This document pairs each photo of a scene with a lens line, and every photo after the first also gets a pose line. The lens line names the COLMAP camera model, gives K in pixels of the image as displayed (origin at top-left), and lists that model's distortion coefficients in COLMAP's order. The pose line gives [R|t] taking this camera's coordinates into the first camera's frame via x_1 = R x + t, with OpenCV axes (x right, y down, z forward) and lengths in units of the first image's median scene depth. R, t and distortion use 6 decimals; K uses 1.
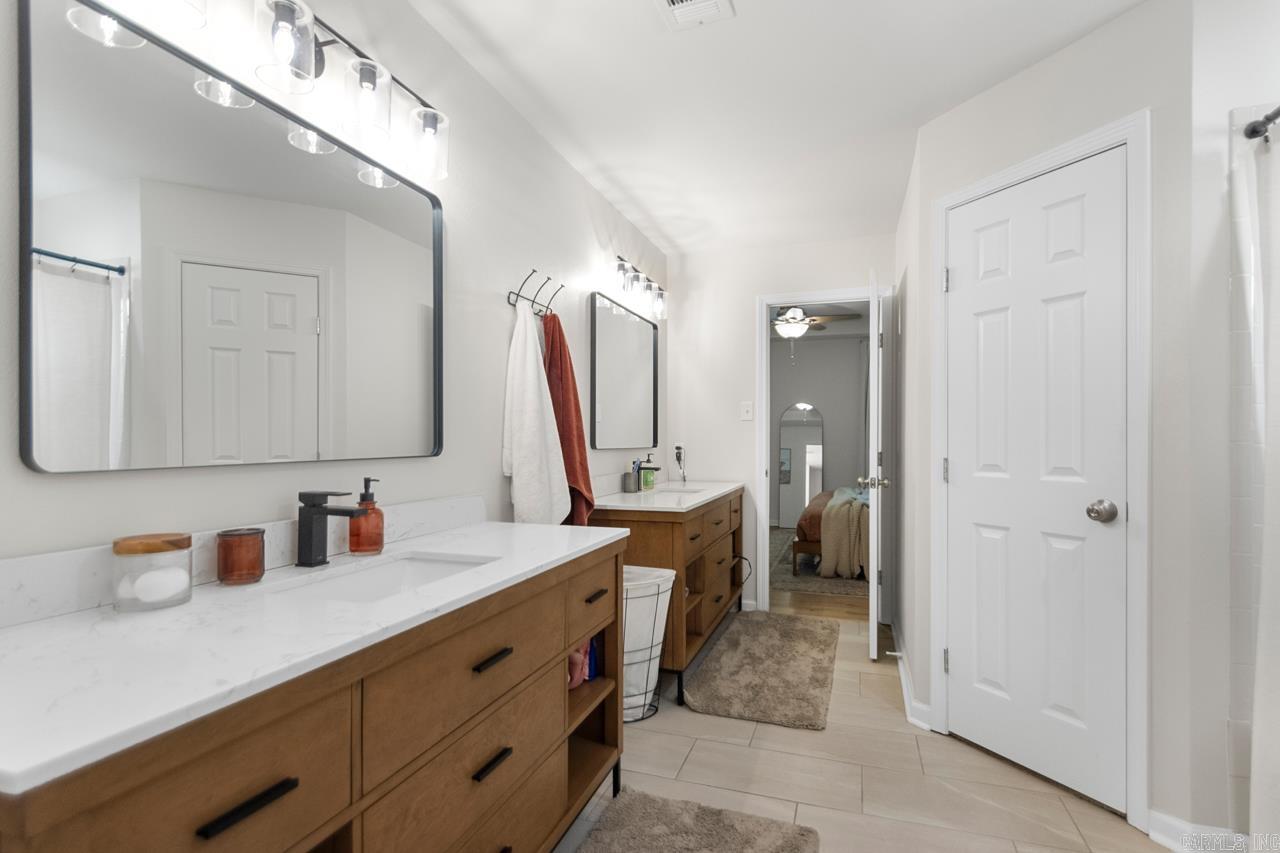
lens RADIAL K [[604.8, 0, 651.5], [0, 604.8, 428.1], [0, 0, 1]] dist [0.019169, -0.010994]
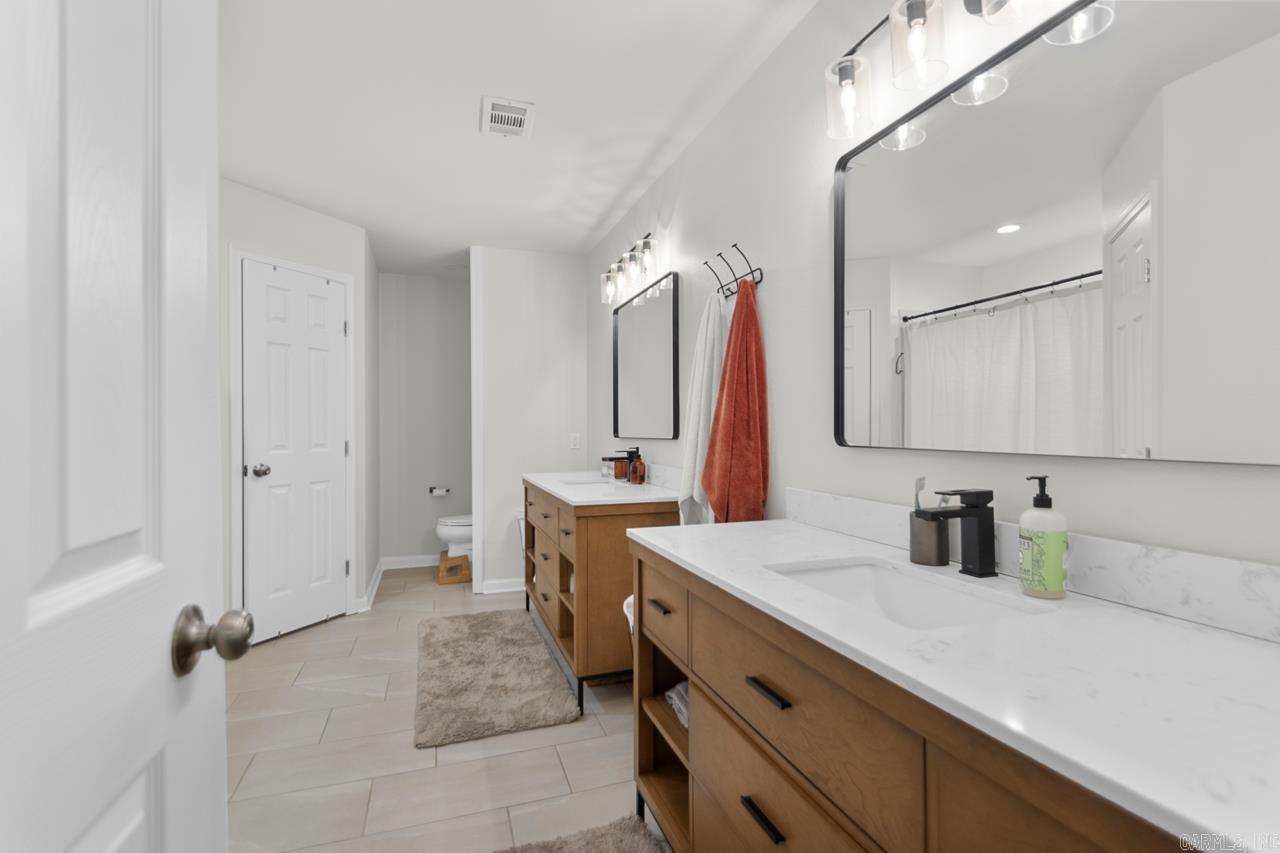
lens RADIAL K [[604.8, 0, 651.5], [0, 604.8, 428.1], [0, 0, 1]] dist [0.019169, -0.010994]
pose [[-0.790514, -0.007033, -0.612403, 0.565976], [0.006943, 0.999767, -0.020445, 0.041504], [0.612404, -0.020414, -0.790281, 1.968240]]
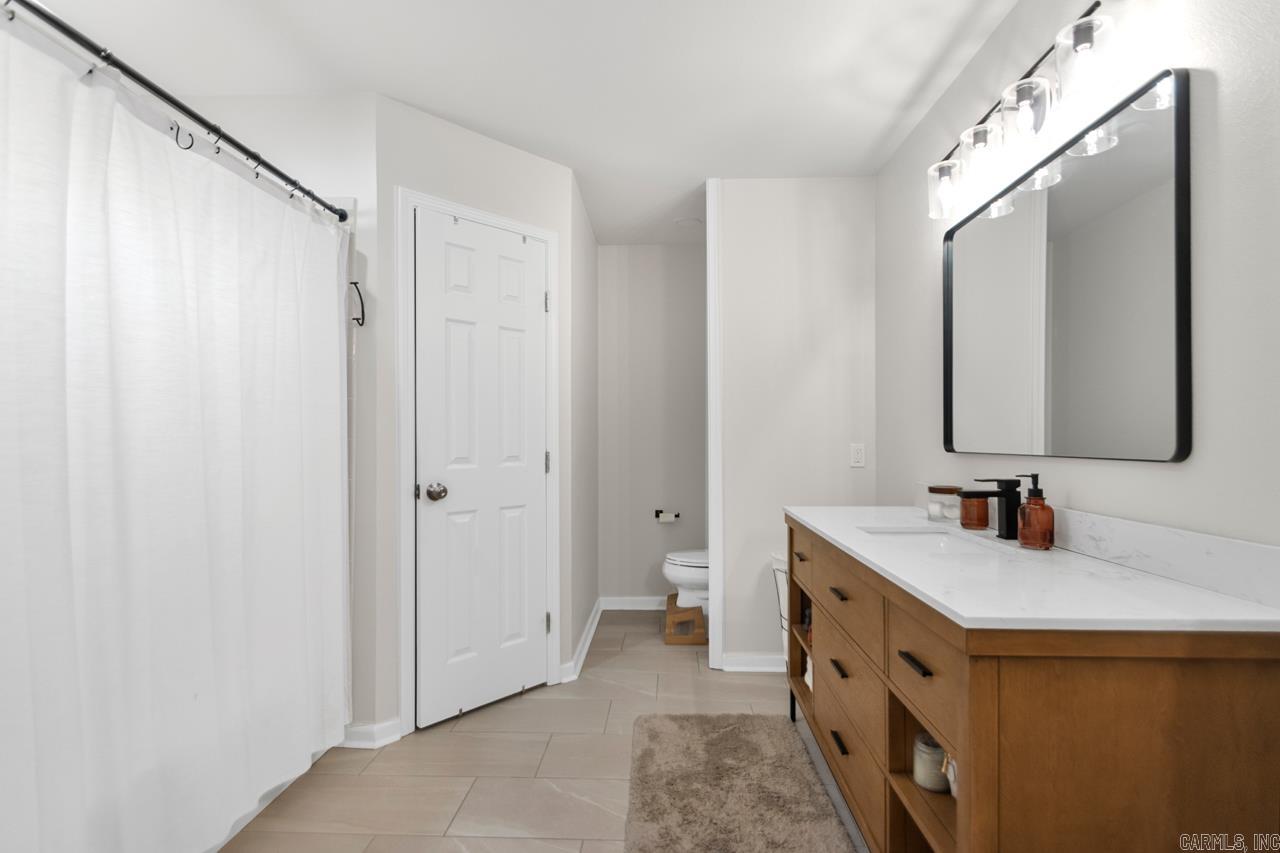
lens RADIAL K [[604.8, 0, 651.5], [0, 604.8, 428.1], [0, 0, 1]] dist [0.019169, -0.010994]
pose [[-0.959263, -0.013354, -0.282198, 0.413310], [-0.003444, 0.999361, -0.035585, 0.033928], [0.282493, -0.033164, -0.958696, 1.552954]]
